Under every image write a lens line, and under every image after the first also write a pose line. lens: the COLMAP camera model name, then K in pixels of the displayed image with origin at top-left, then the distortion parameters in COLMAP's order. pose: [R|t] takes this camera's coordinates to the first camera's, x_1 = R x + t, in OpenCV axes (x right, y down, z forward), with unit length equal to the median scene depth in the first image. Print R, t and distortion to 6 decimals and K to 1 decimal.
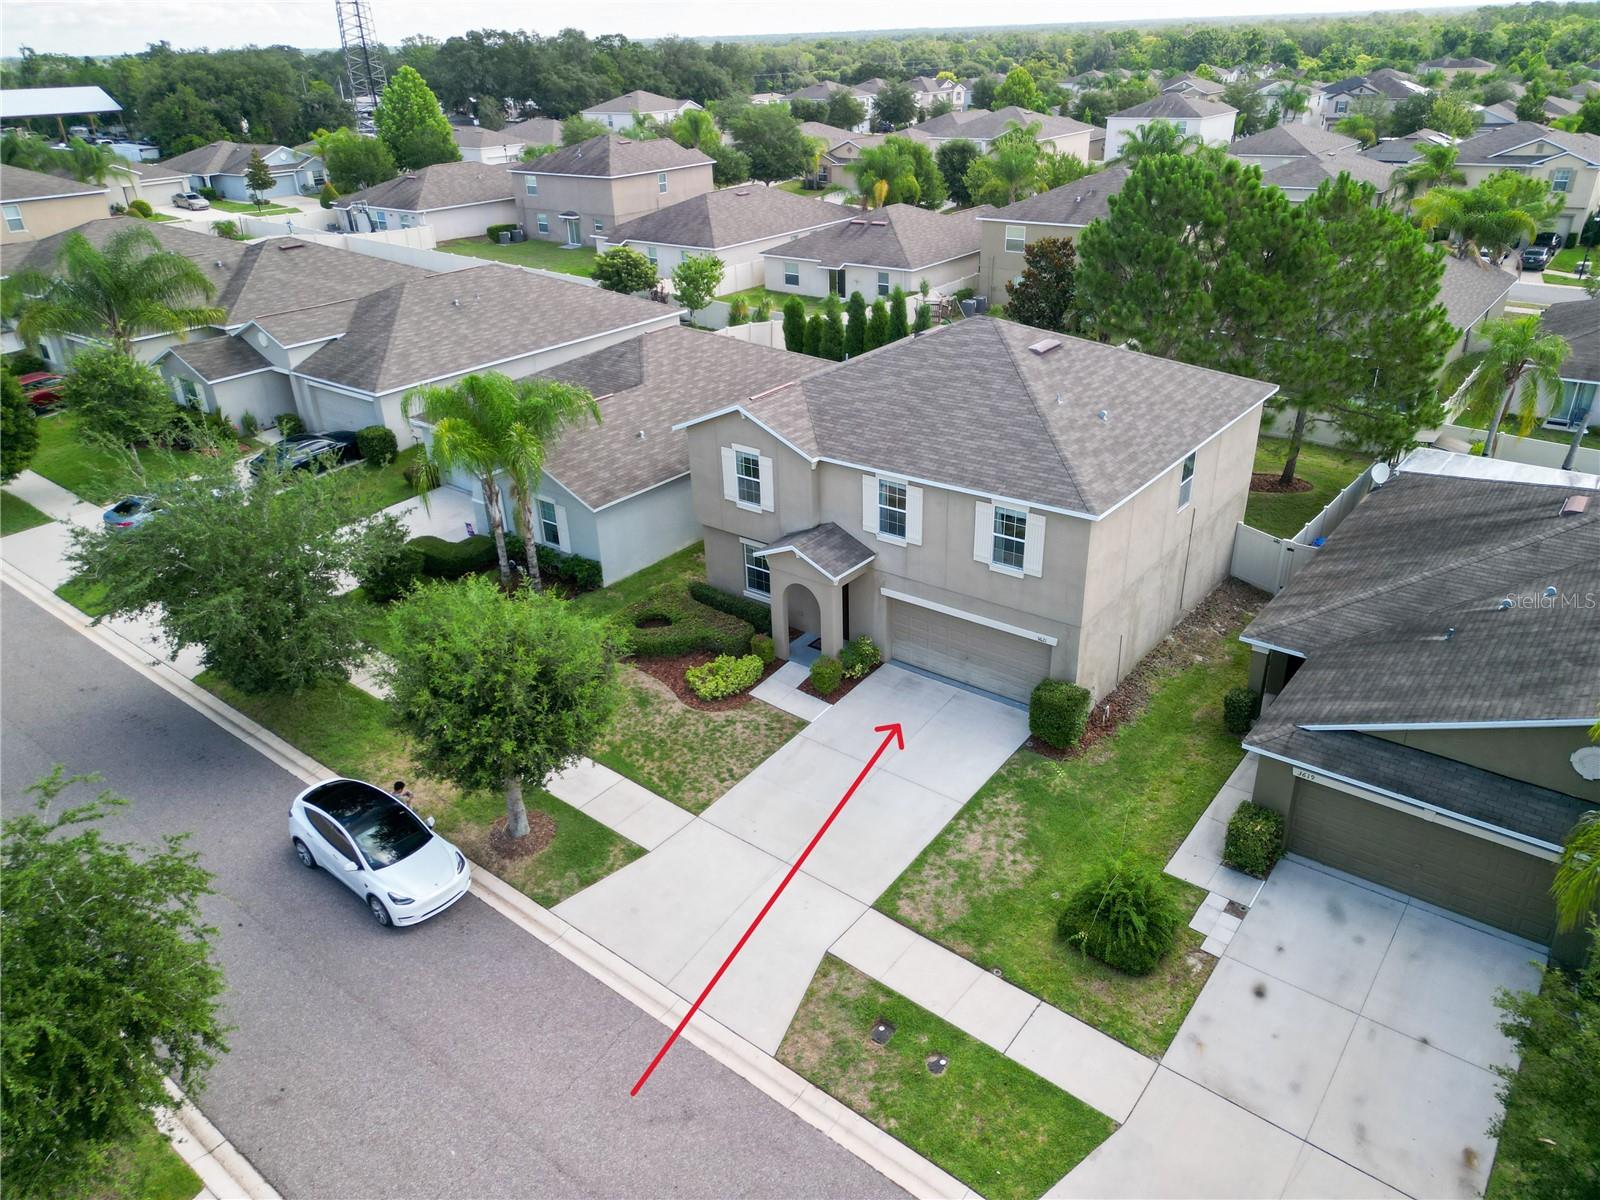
lens RADIAL K [[1109.4, 0, 800.0], [0, 1109.4, 600.0], [0, 0, 1]] dist [0.073538, -0.071048]
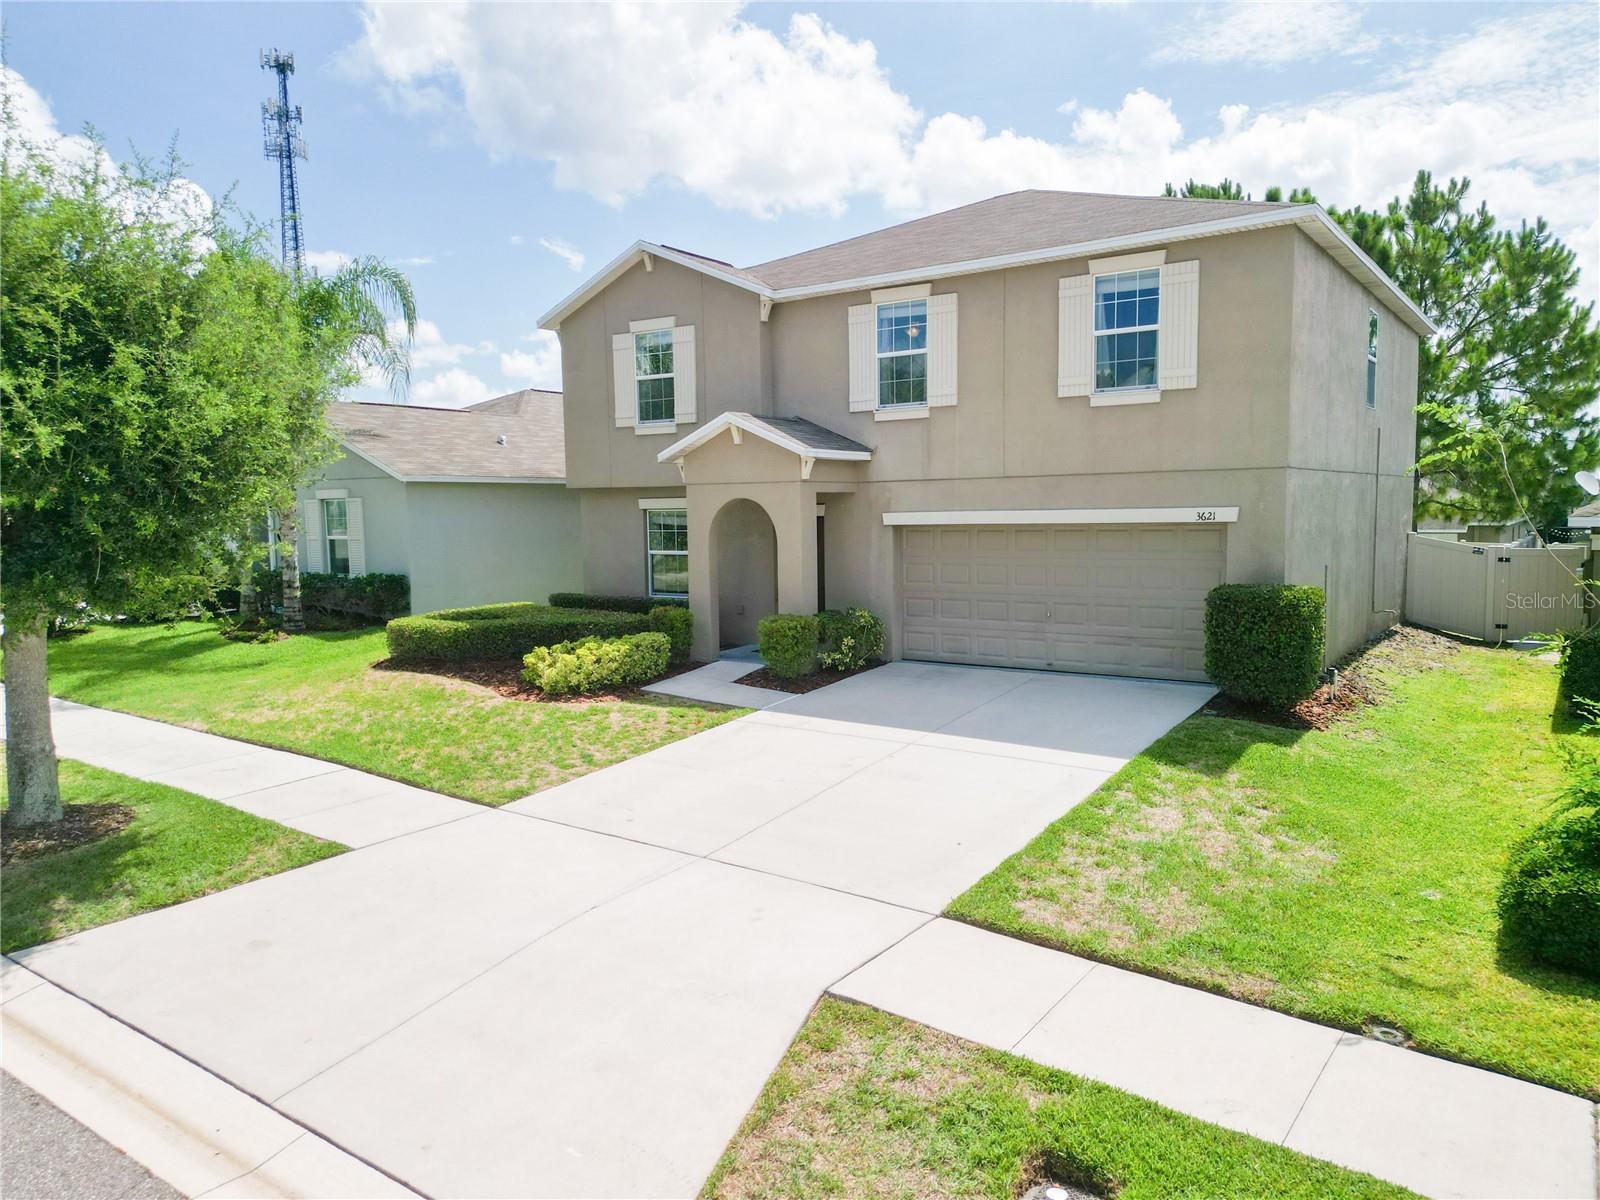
lens RADIAL K [[1129.5, 0, 800.0], [0, 1129.5, 600.0], [0, 0, 1]] dist [0.054546, -0.042110]
pose [[0.998356, 0.008244, 0.056714, -0.001931], [0.012926, 0.931712, -0.362969, 0.259662], [-0.055833, 0.363105, 0.930074, 0.524556]]
